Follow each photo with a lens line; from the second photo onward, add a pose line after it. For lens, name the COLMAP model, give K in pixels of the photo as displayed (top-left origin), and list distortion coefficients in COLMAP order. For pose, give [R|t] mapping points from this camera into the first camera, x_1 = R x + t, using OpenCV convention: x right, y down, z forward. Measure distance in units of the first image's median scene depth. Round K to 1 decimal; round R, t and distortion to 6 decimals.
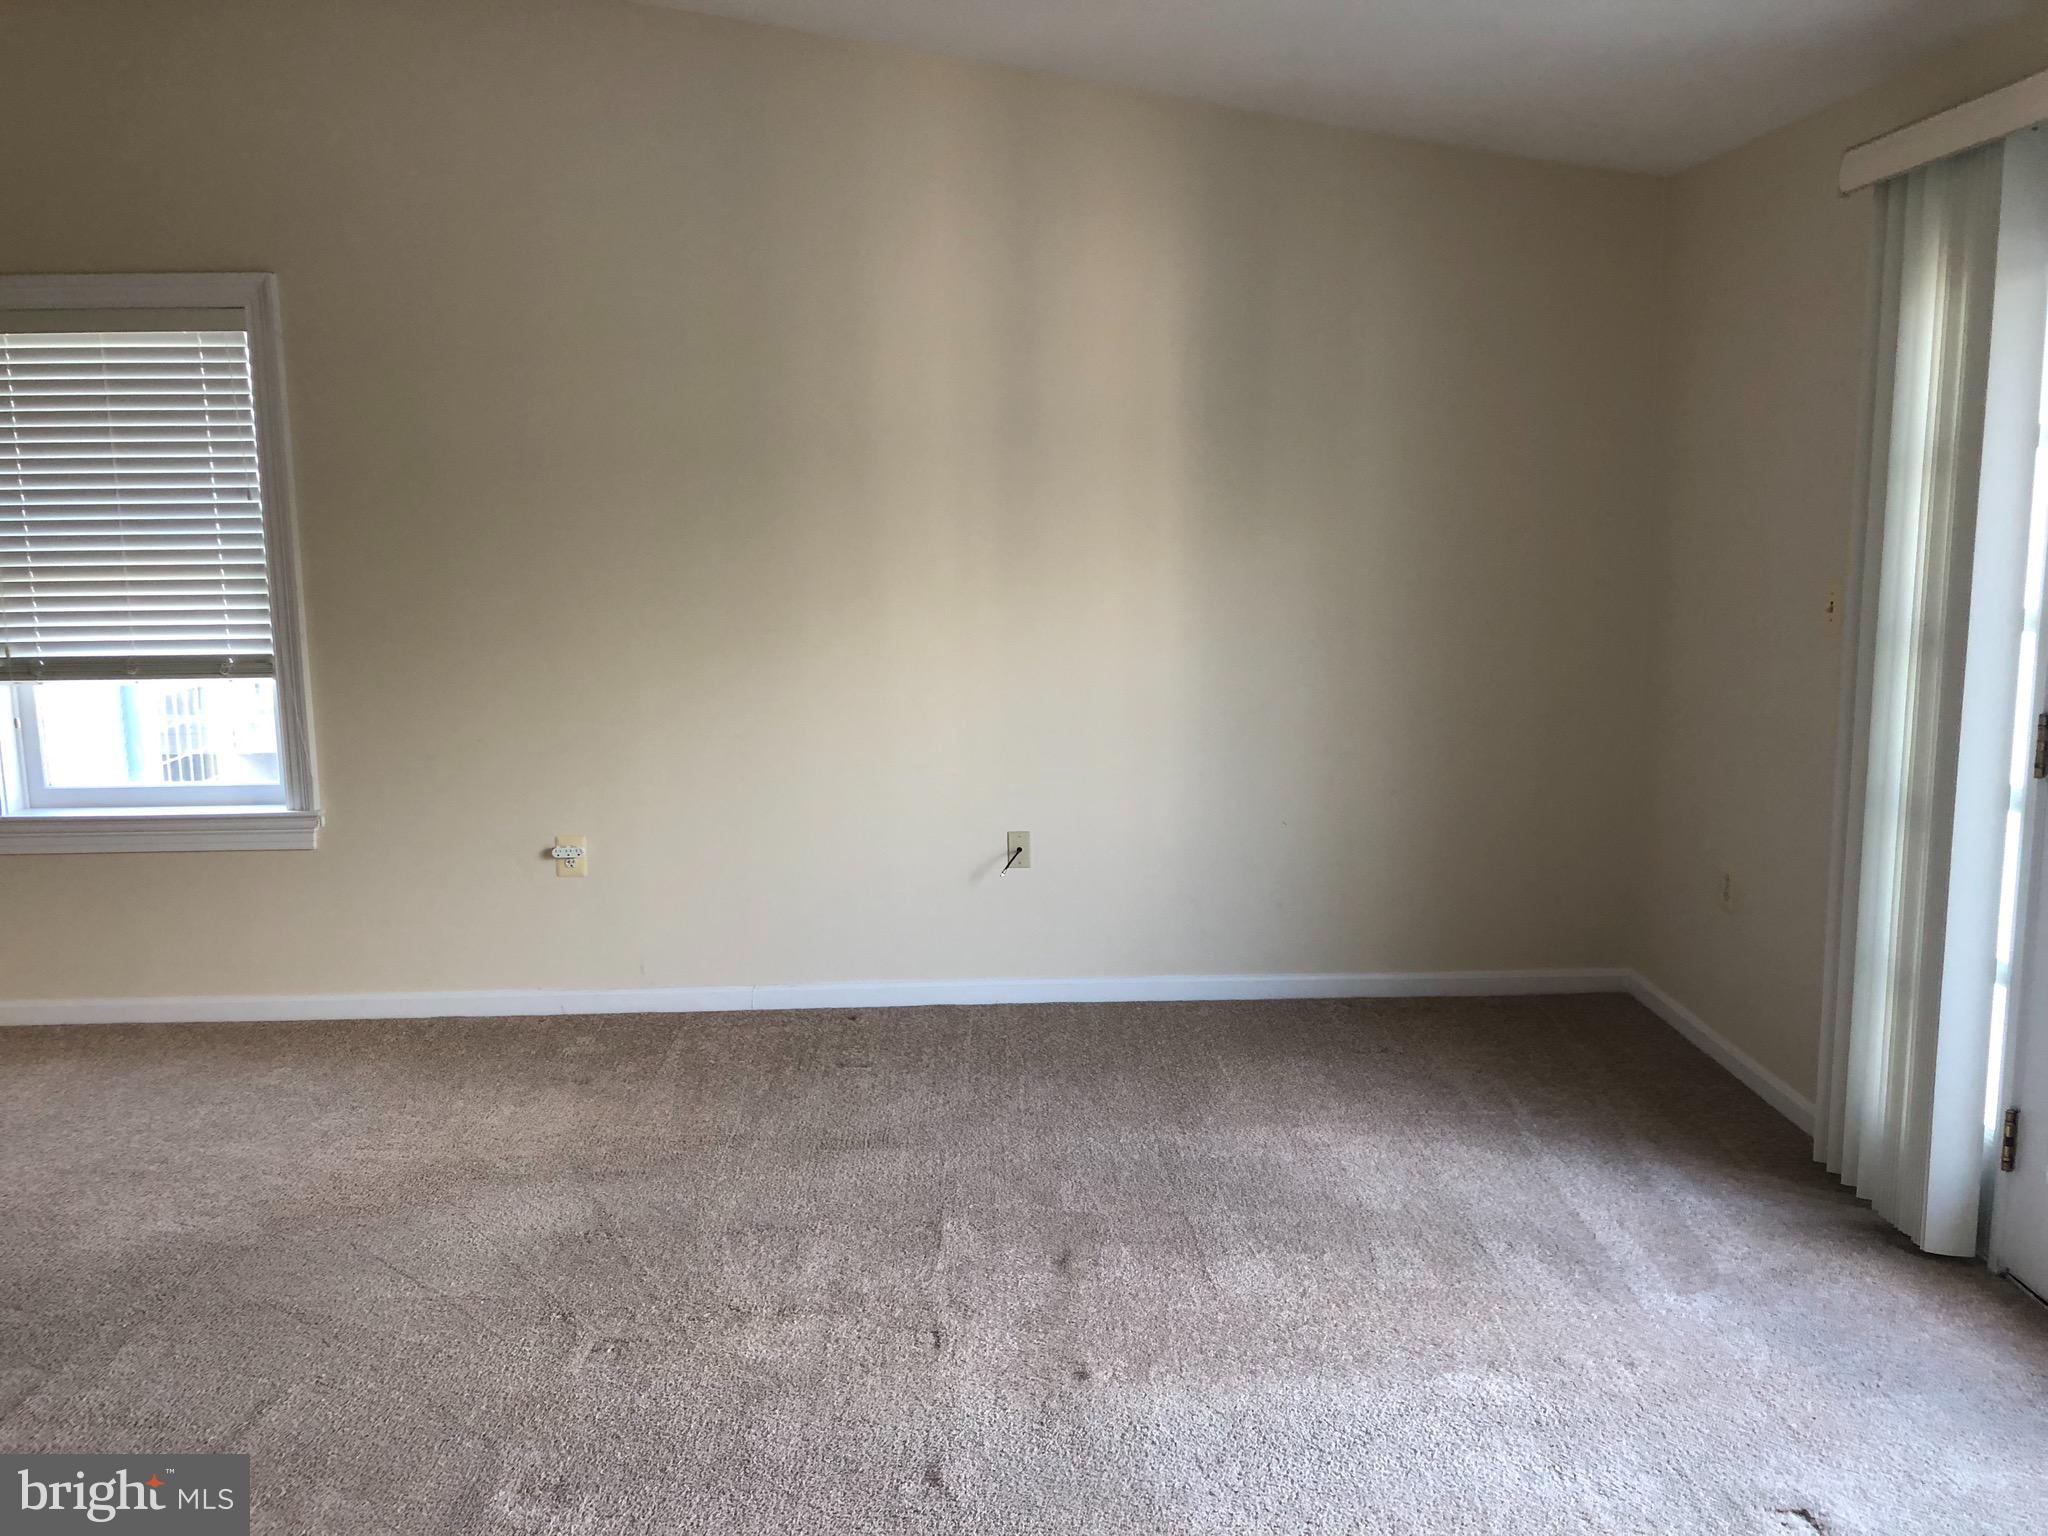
lens RADIAL K [[1676.8, 0, 1041.8], [0, 1676.8, 760.4], [0, 0, 1]] dist [0.078719, -0.072216]
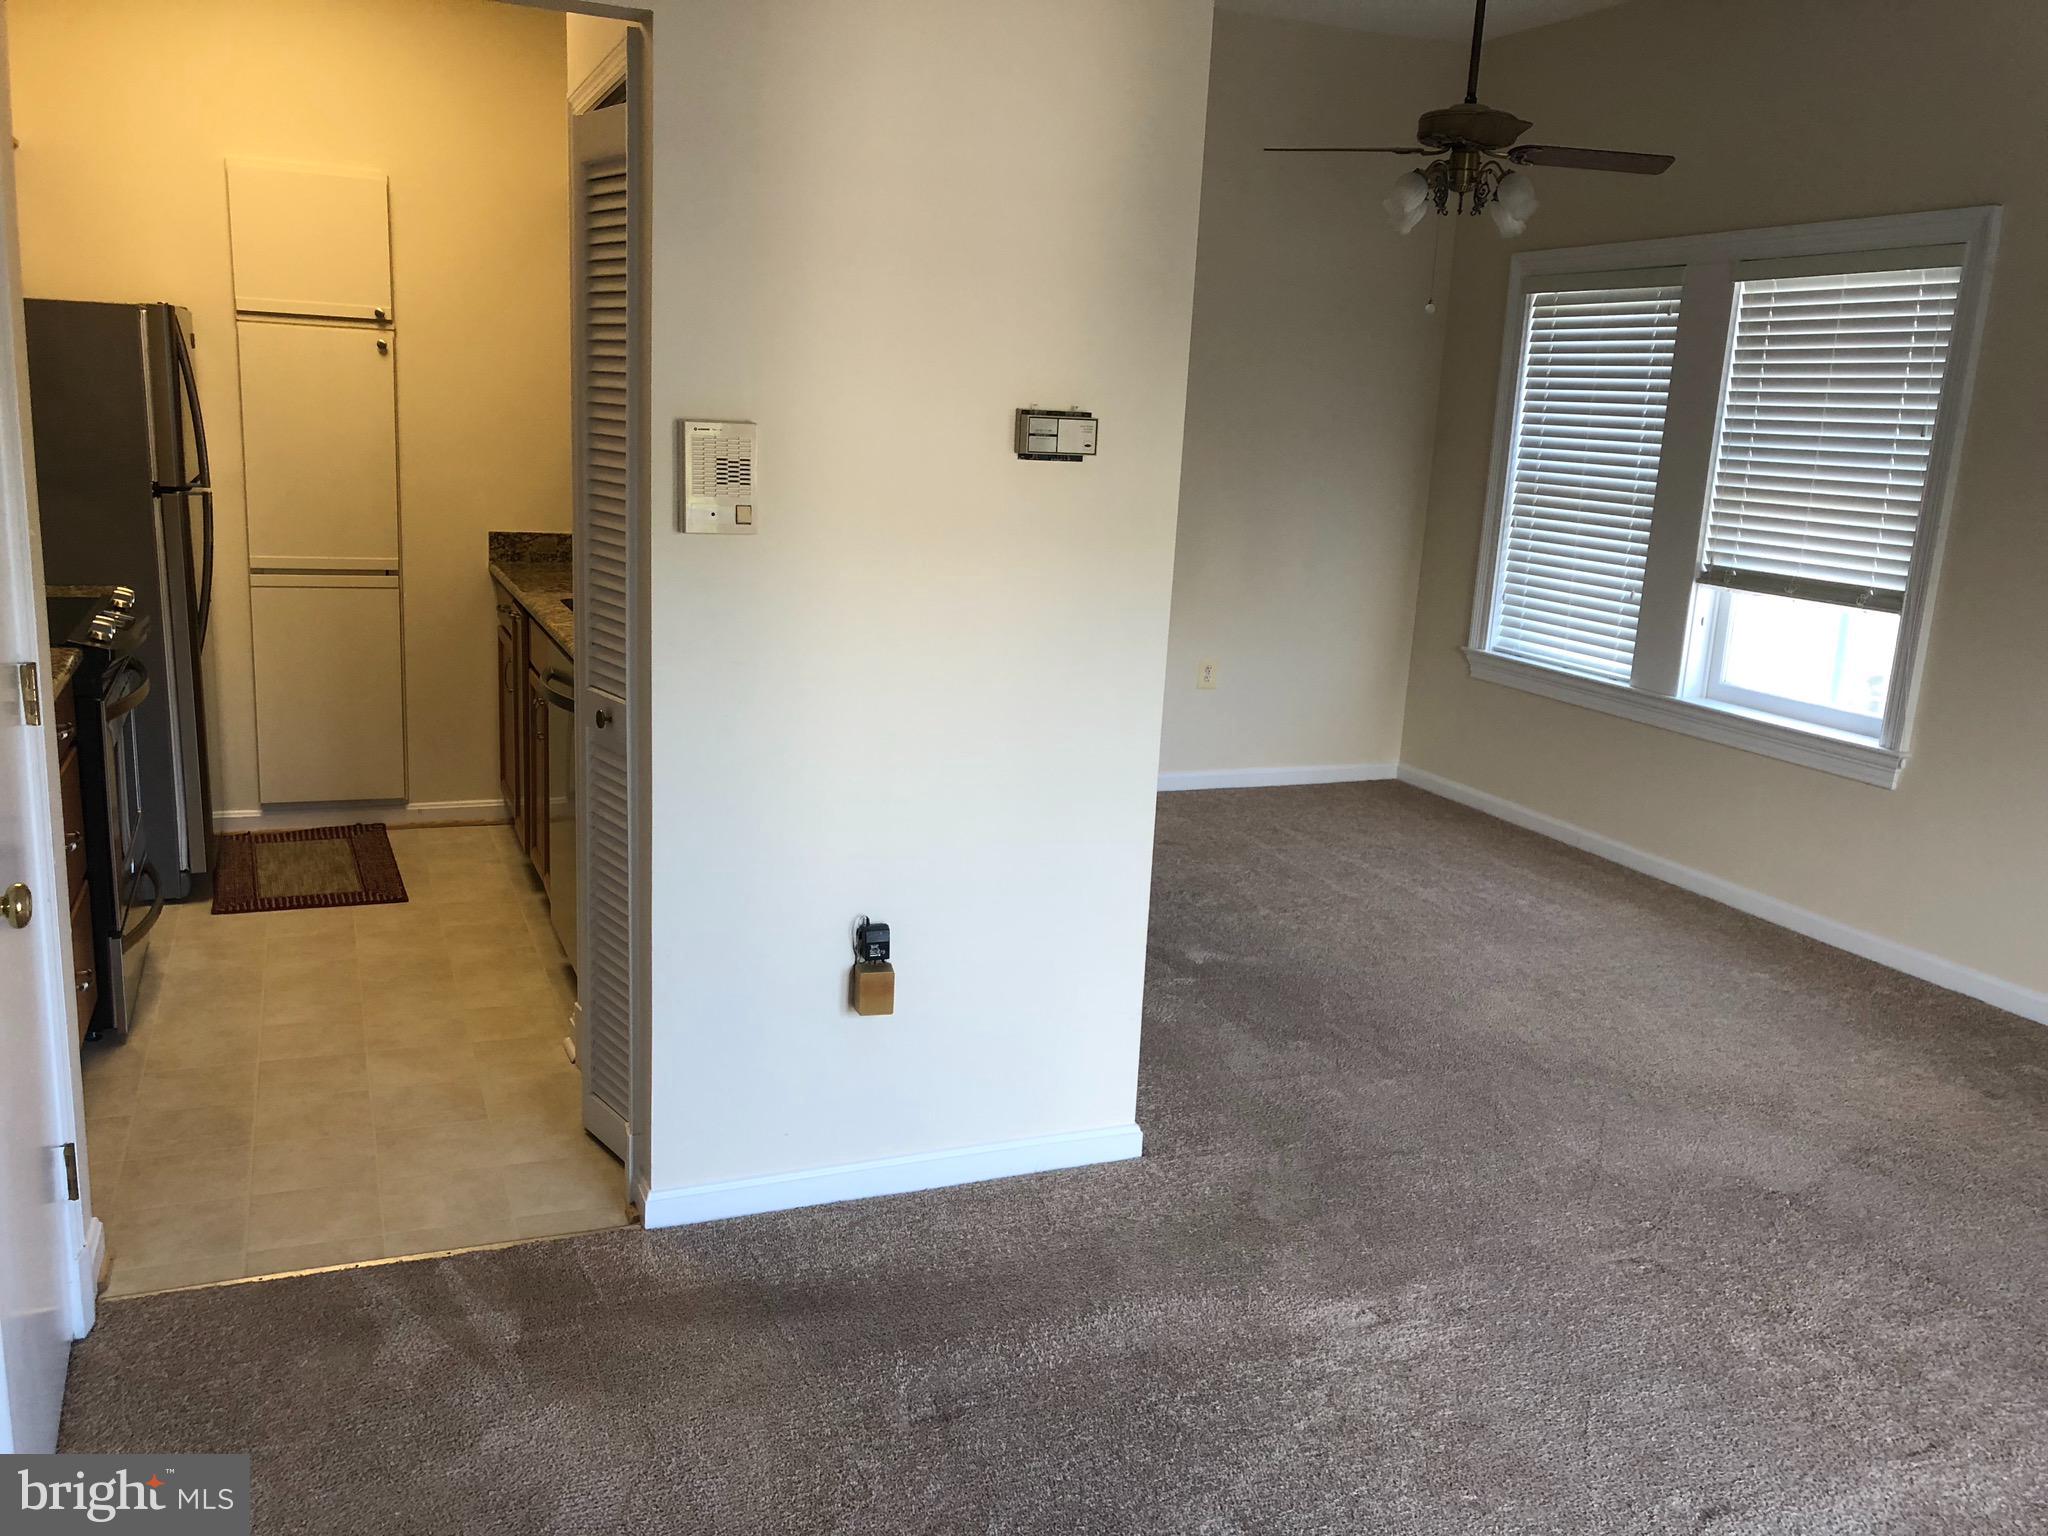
lens RADIAL K [[1694.3, 0, 1029.8], [0, 1694.3, 780.5], [0, 0, 1]] dist [0.013584, 0.015449]
pose [[0.382352, 0.235361, -0.893539, 0.279747], [-0.195817, 0.965692, 0.170574, -0.025126], [0.903030, 0.109750, 0.415322, 0.125034]]
